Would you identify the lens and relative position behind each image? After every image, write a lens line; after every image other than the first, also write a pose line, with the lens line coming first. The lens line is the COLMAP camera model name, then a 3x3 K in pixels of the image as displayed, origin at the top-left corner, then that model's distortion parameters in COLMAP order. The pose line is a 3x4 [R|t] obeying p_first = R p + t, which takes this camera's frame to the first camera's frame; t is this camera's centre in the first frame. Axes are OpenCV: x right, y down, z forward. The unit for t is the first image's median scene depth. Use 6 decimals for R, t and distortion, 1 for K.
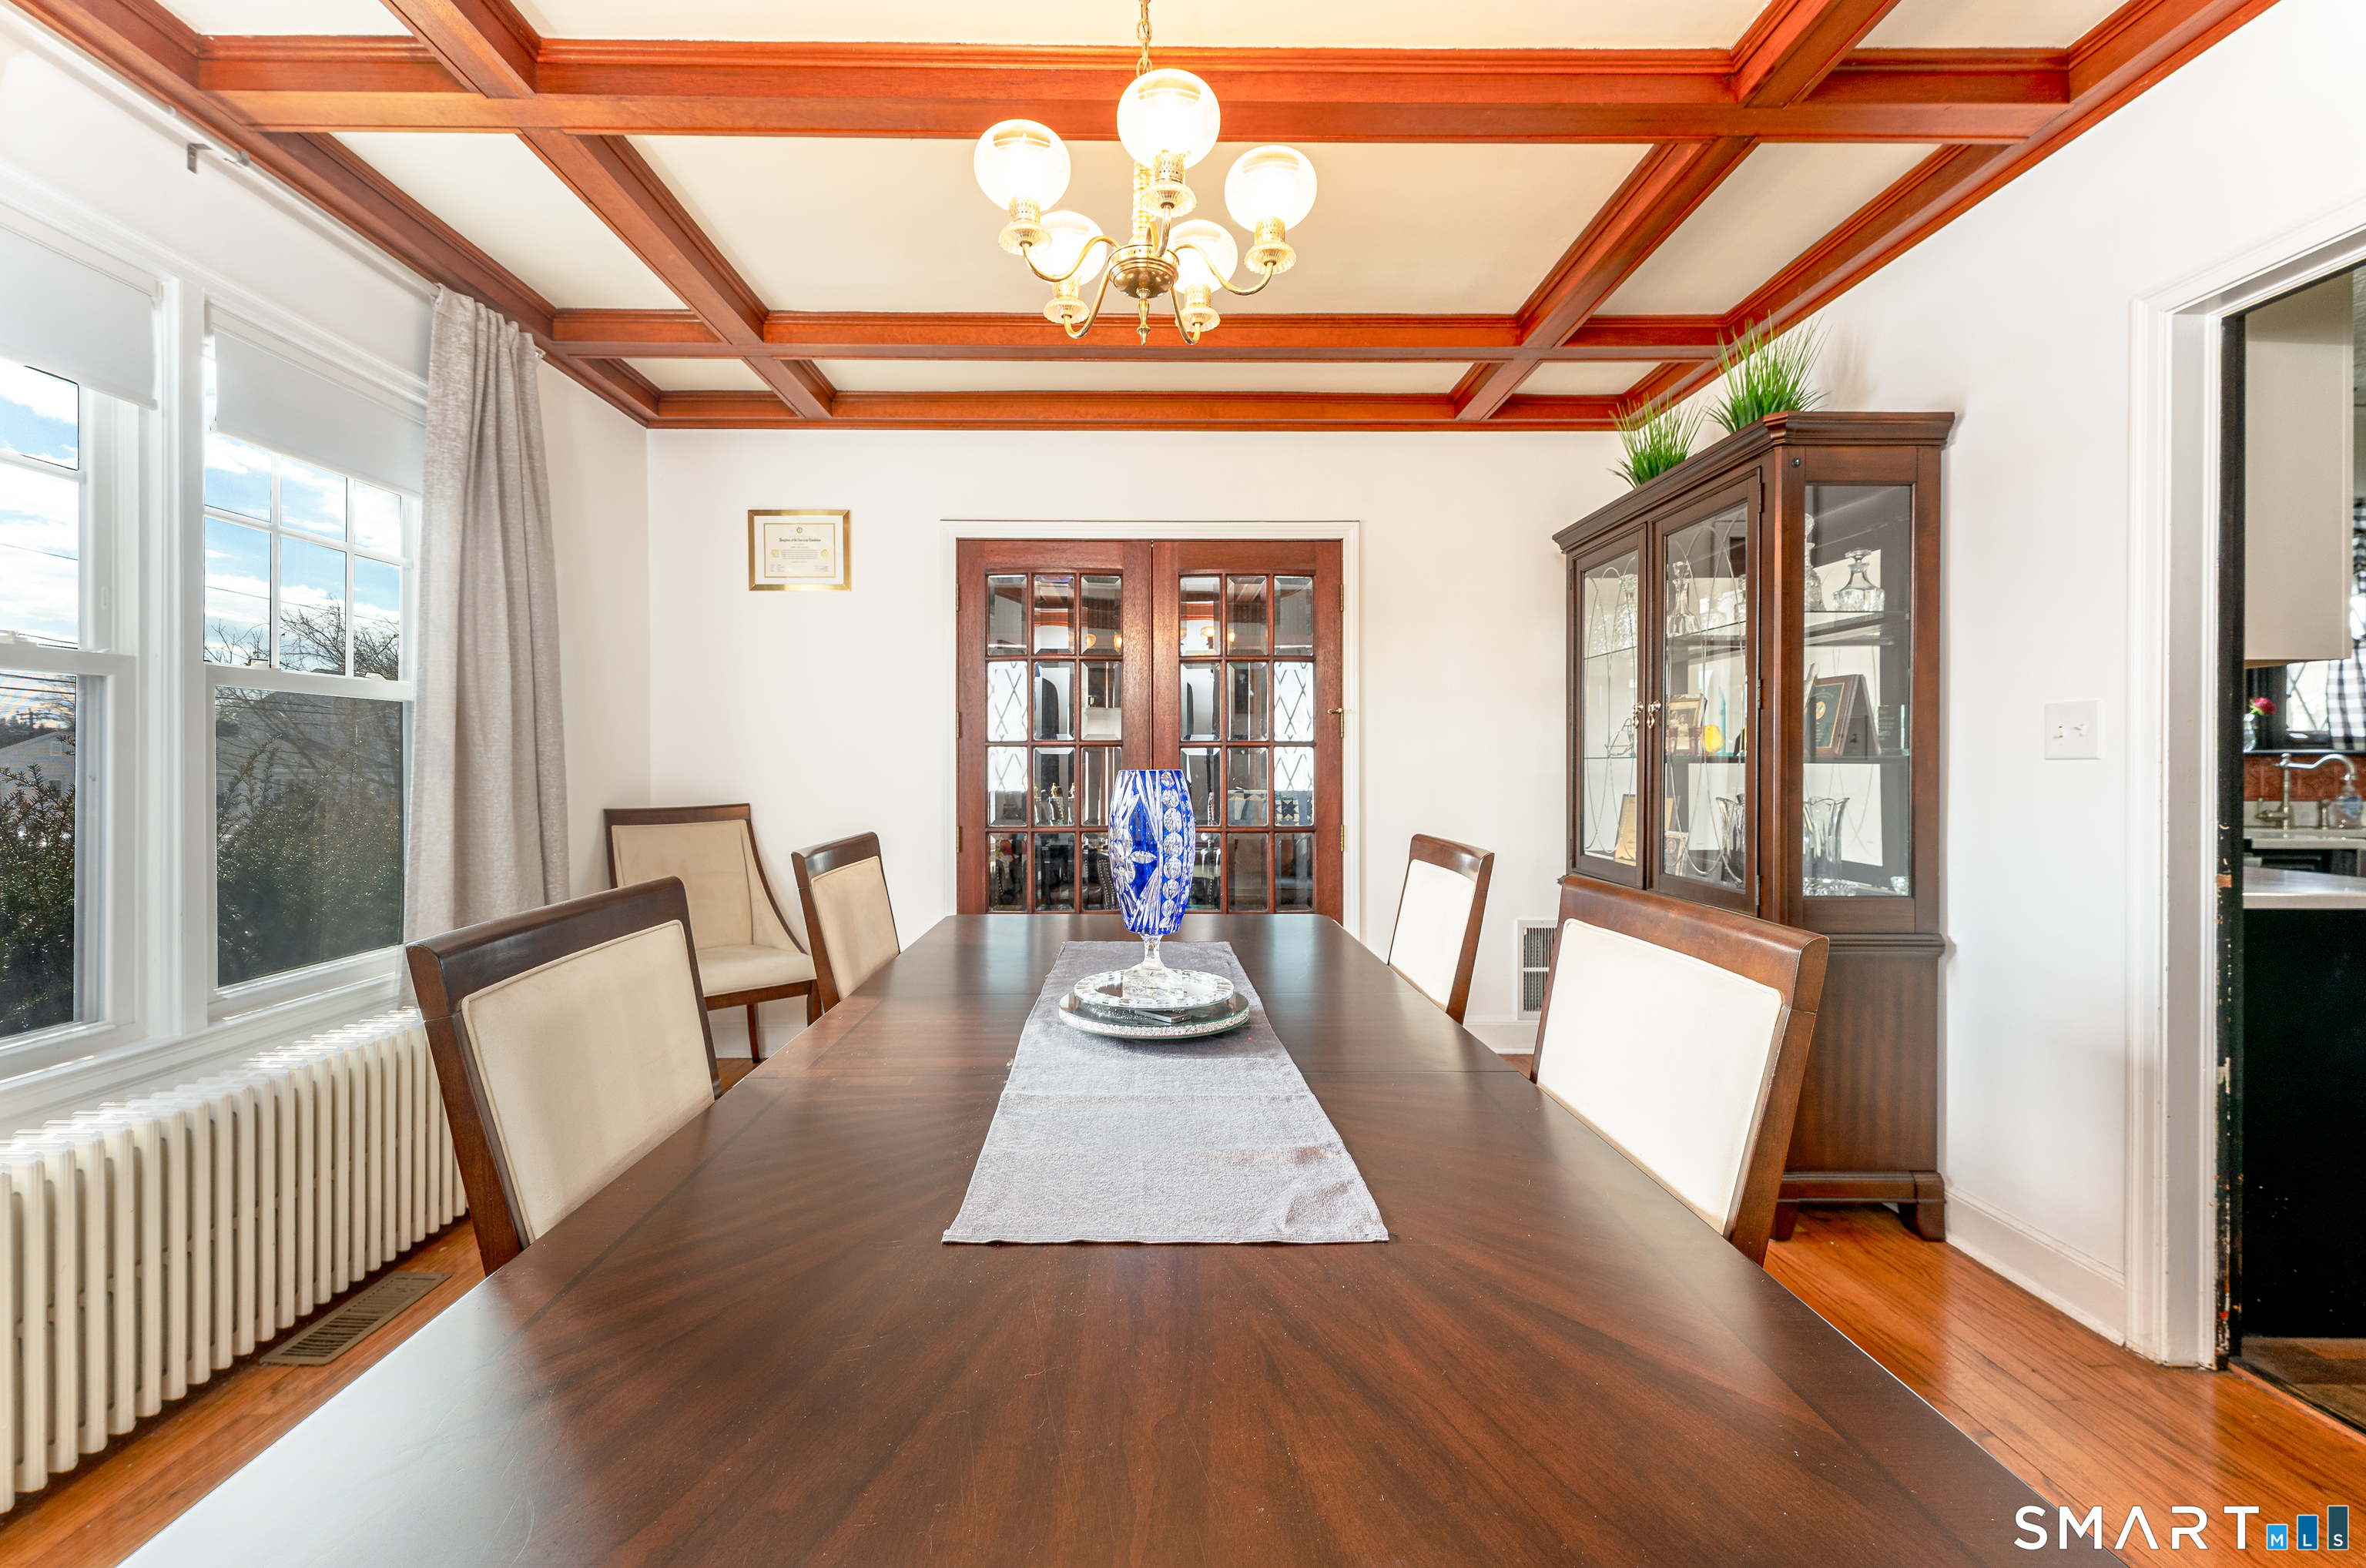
lens RADIAL K [[981.8, 0, 1176.9], [0, 981.8, 770.5], [0, 0, 1]] dist [0.000984, 0.000775]
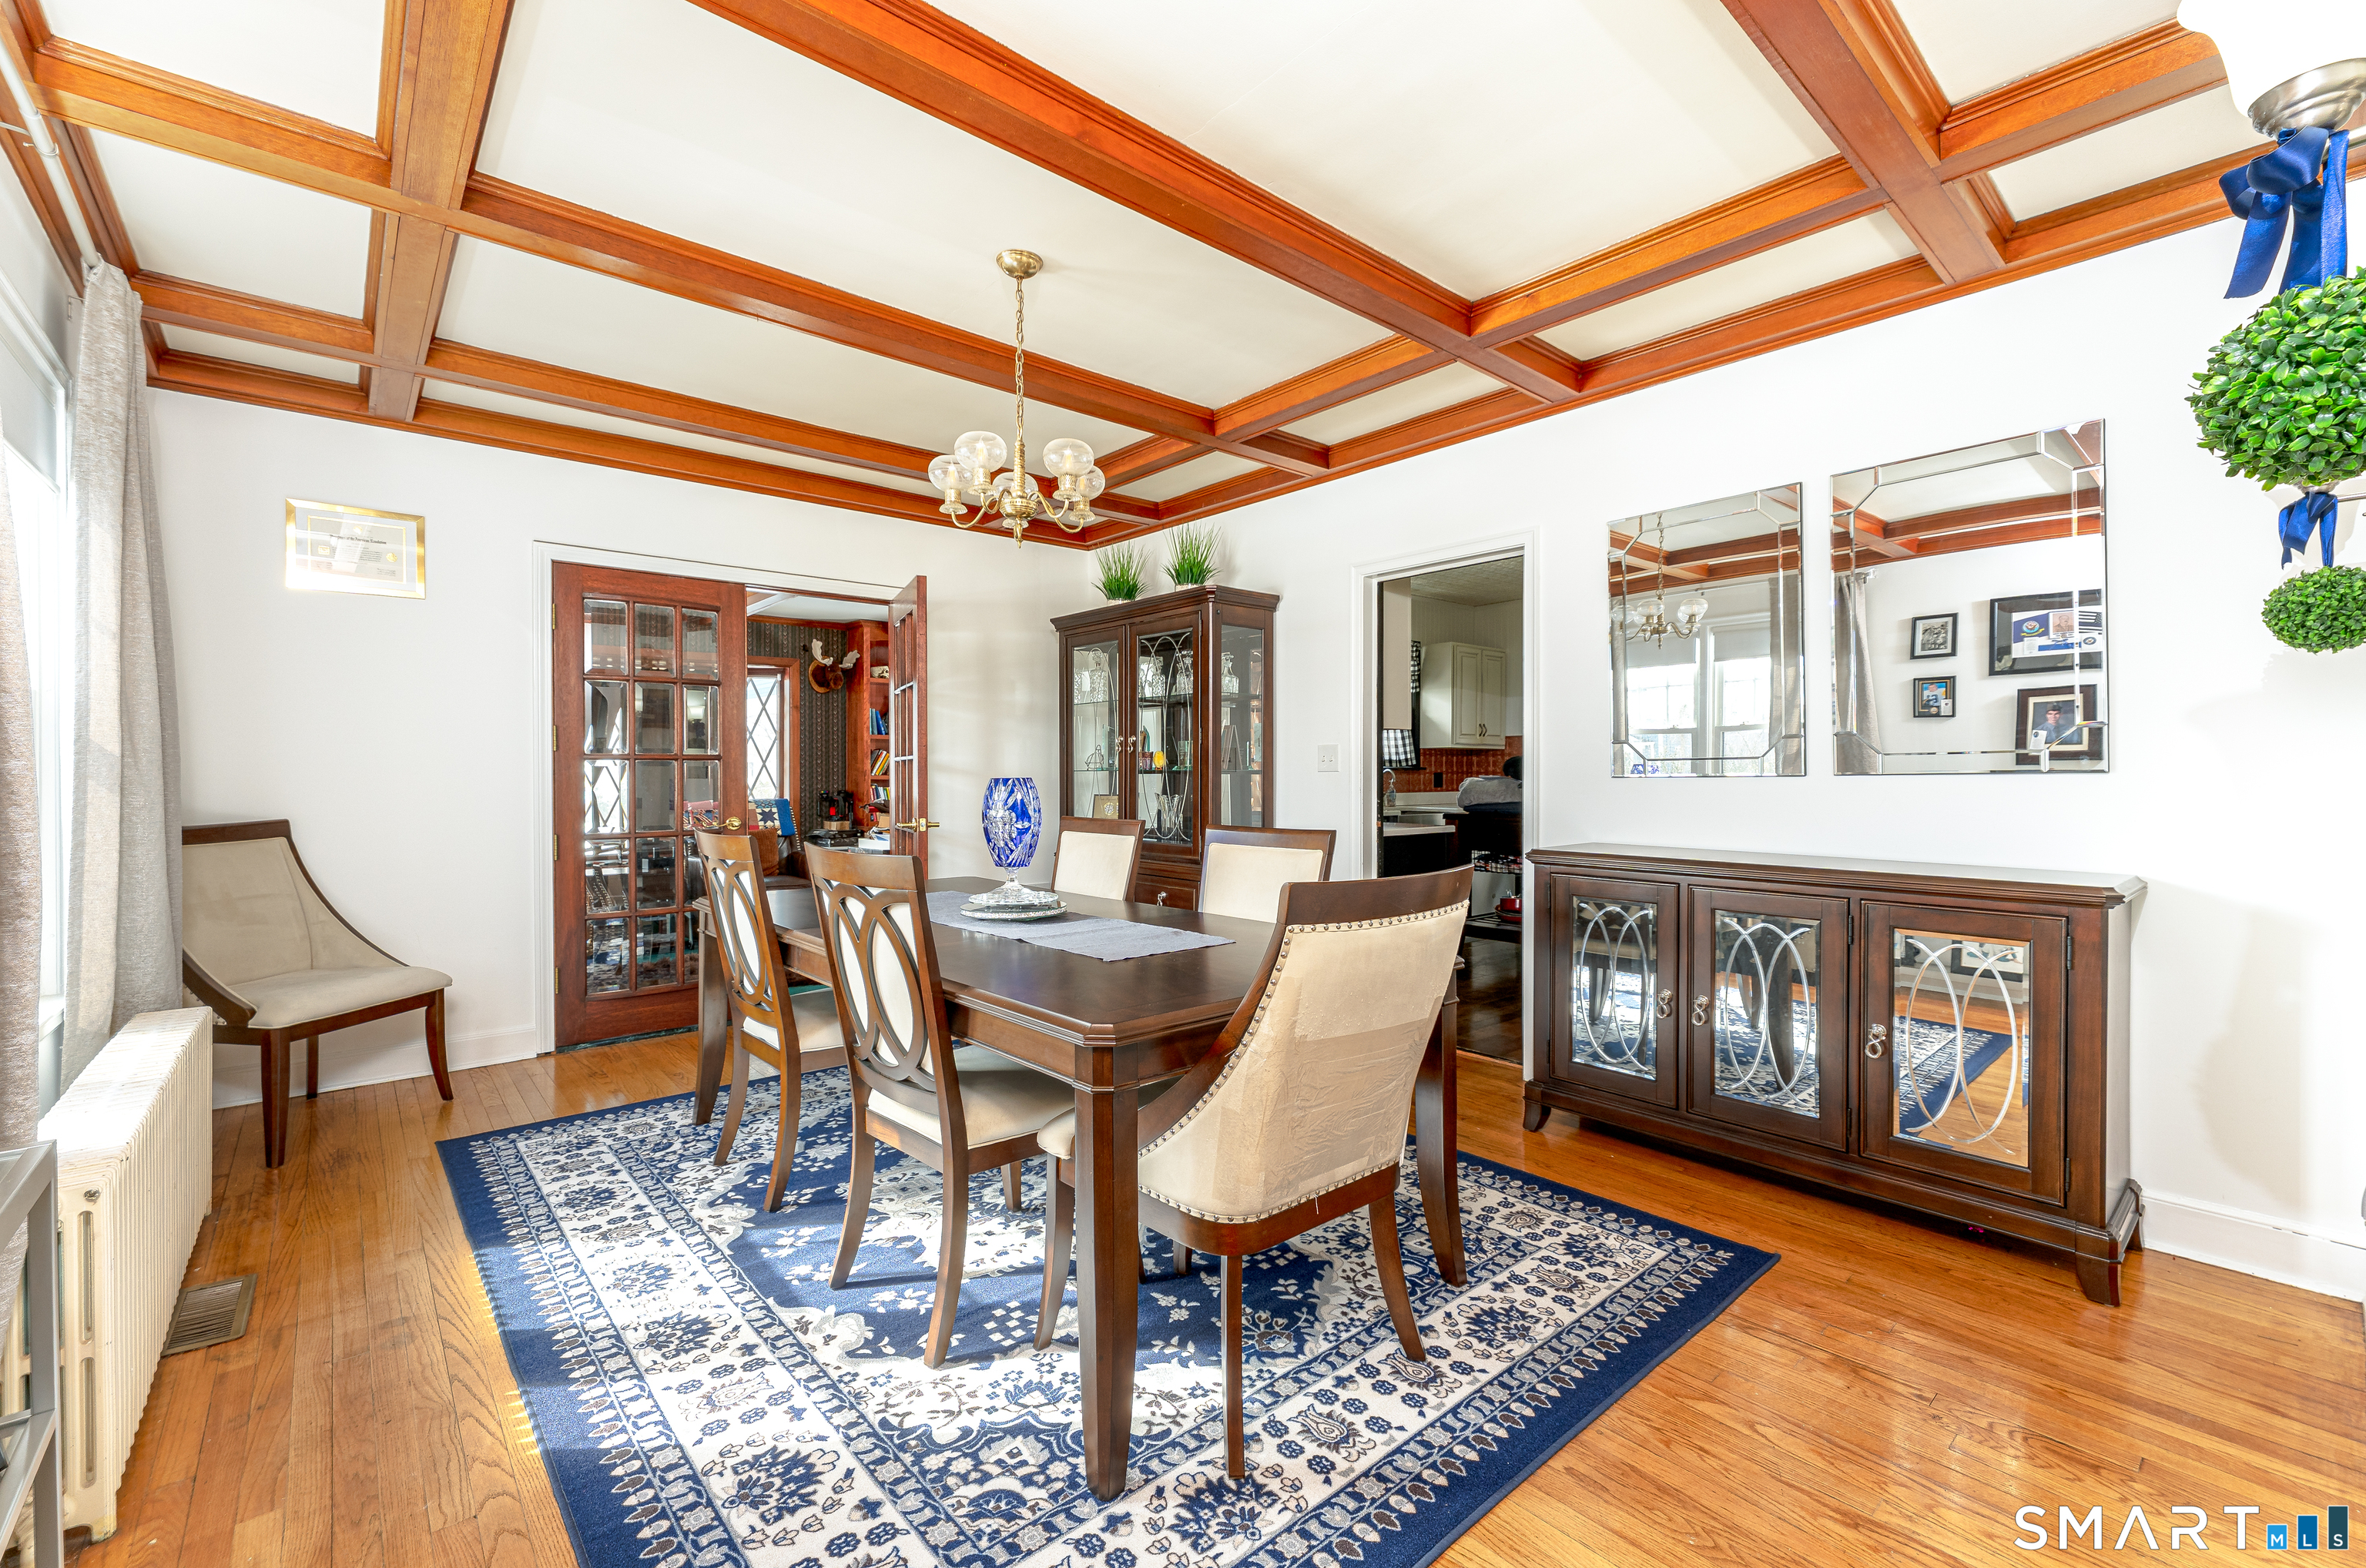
lens RADIAL K [[981.8, 0, 1187.9], [0, 981.8, 785.2], [0, 0, 1]] dist [0.000984, 0.000775]
pose [[0.767175, -0.008529, 0.641381, -0.557847], [0.005901, 0.999963, 0.006239, 0.001546], [-0.641410, -0.001002, 0.767197, -0.354288]]
